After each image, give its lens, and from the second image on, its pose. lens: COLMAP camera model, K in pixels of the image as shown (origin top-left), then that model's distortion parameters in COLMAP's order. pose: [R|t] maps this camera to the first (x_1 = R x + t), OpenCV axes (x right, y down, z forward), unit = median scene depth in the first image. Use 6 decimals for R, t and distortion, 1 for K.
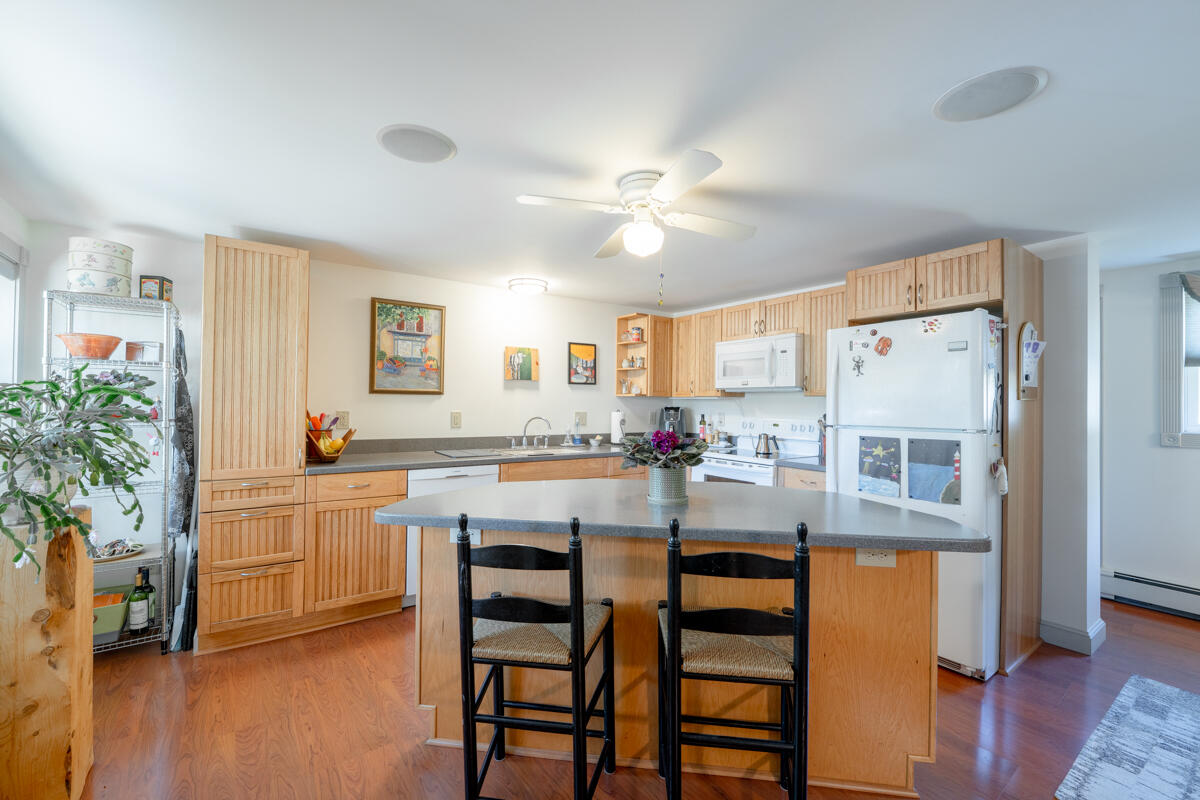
lens RADIAL K [[502.7, 0, 605.4], [0, 502.7, 401.6], [0, 0, 1]] dist [-0.009285, -0.000307]
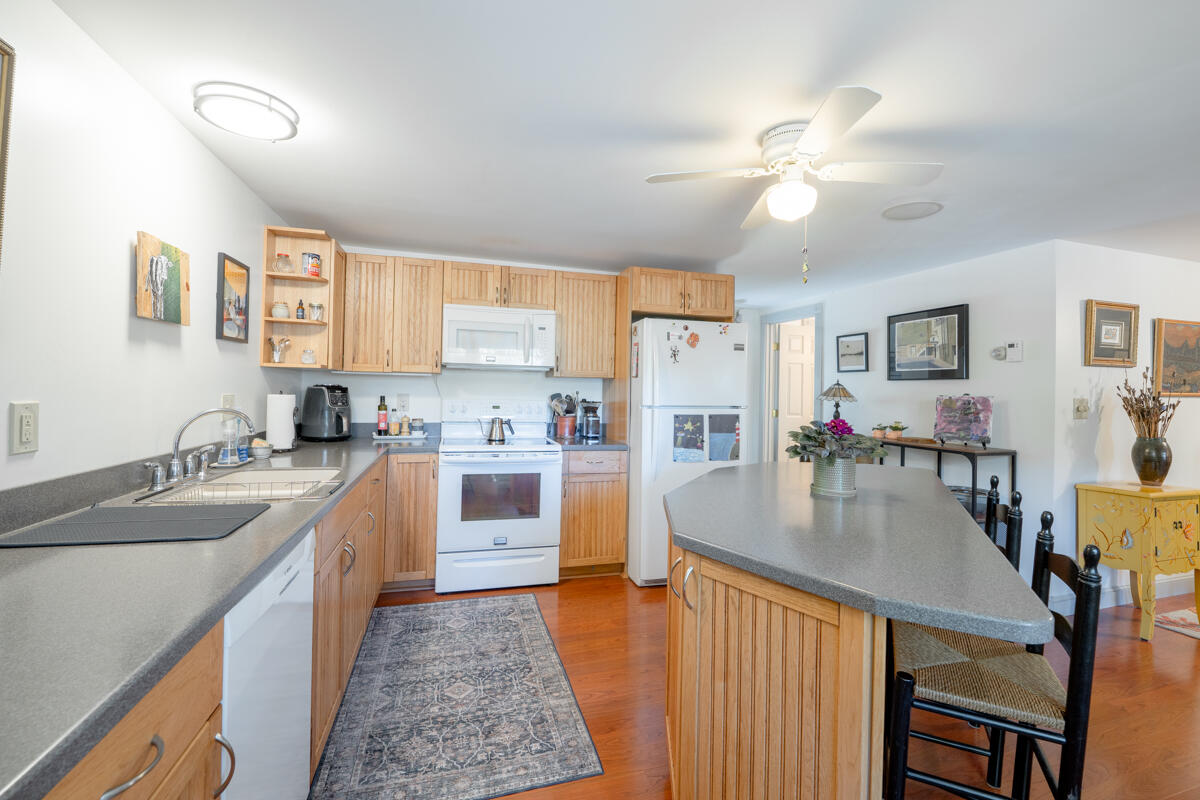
lens RADIAL K [[502.7, 0, 603.6], [0, 502.7, 393.5], [0, 0, 1]] dist [-0.009285, -0.000307]
pose [[0.326967, -0.011838, 0.944961, -0.490740], [-0.022624, 0.999537, 0.020349, -0.000479], [-0.944765, -0.028032, 0.326548, 0.581901]]
